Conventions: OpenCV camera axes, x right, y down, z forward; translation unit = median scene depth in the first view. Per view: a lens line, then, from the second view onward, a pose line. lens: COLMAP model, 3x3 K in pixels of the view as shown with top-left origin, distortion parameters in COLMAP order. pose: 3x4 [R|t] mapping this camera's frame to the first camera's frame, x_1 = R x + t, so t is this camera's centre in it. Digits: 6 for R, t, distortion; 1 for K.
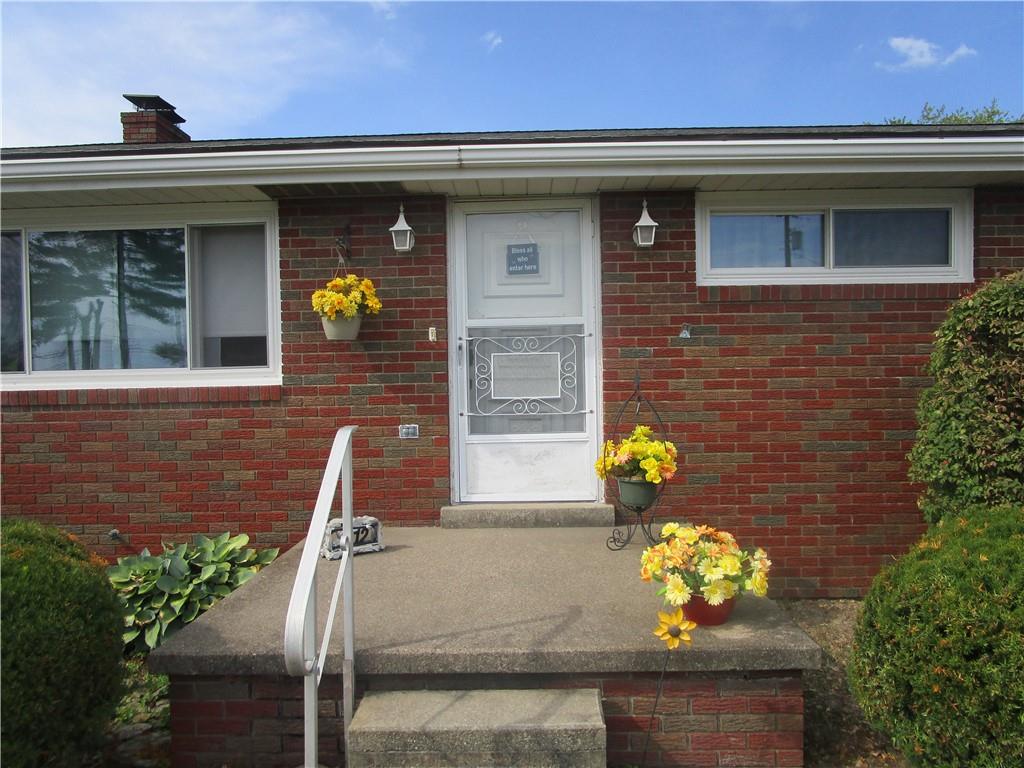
lens RADIAL K [[729.8, 0, 511.9], [0, 729.8, 388.5], [0, 0, 1]] dist [-0.037141, 0.001391]
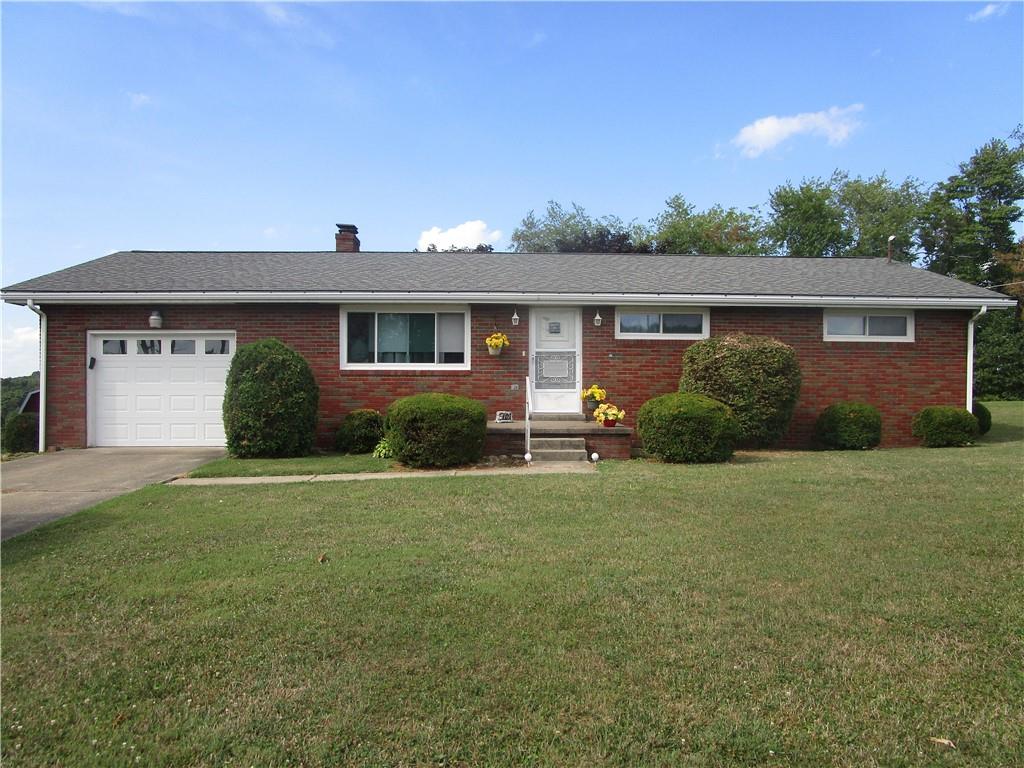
lens RADIAL K [[729.8, 0, 511.9], [0, 729.8, 388.5], [0, 0, 1]] dist [-0.037141, 0.001391]
pose [[0.998400, 0.020966, 0.052514, -0.304647], [-0.020057, 0.999641, -0.017780, 0.116112], [-0.052868, 0.016699, 0.998462, -1.878484]]
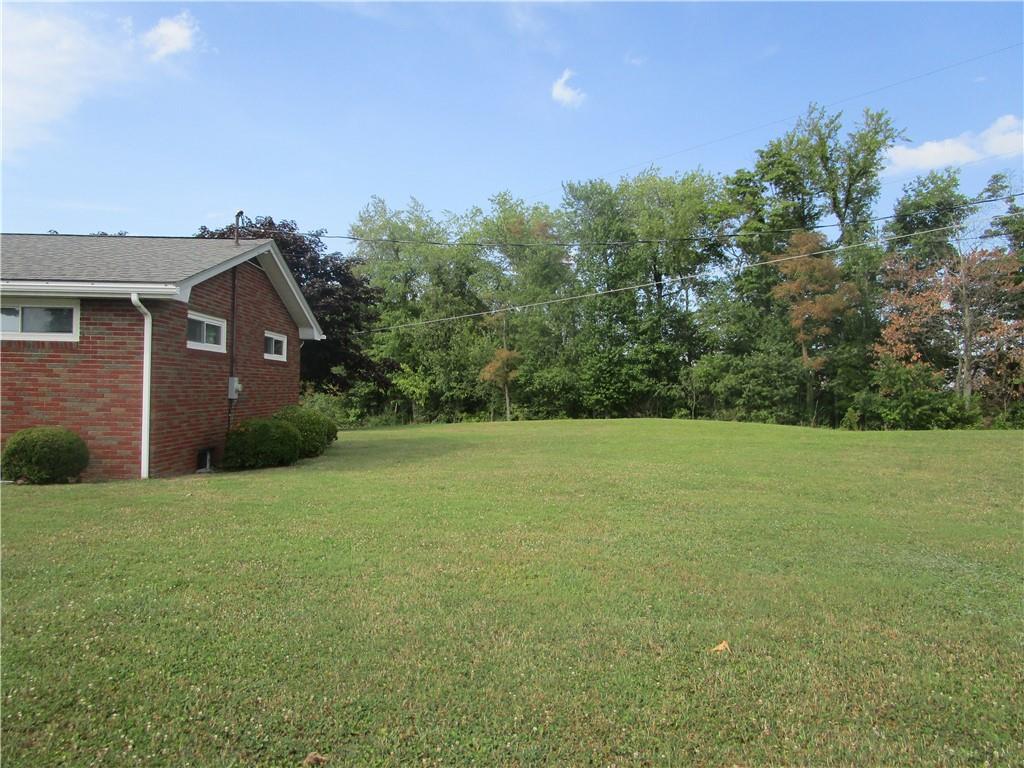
lens RADIAL K [[729.8, 0, 511.9], [0, 729.8, 388.5], [0, 0, 1]] dist [-0.037141, 0.001391]
pose [[0.998333, 0.036818, 0.044443, 2.739752], [-0.035743, 0.999055, -0.024744, -0.007352], [-0.045312, 0.023114, 0.998705, -1.304835]]
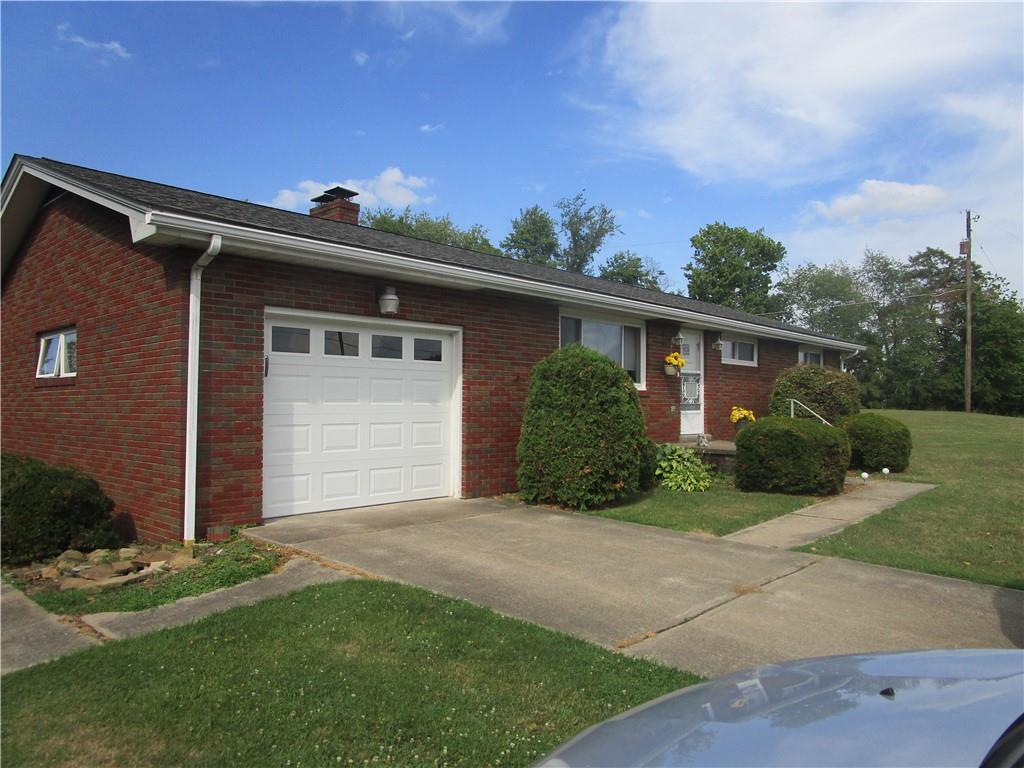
lens RADIAL K [[729.8, 0, 511.9], [0, 729.8, 388.5], [0, 0, 1]] dist [-0.037141, 0.001391]
pose [[0.664238, 0.039328, 0.746486, -2.627675], [-0.012299, 0.999055, -0.041690, 0.104576], [-0.747420, 0.018511, 0.664094, -0.392979]]
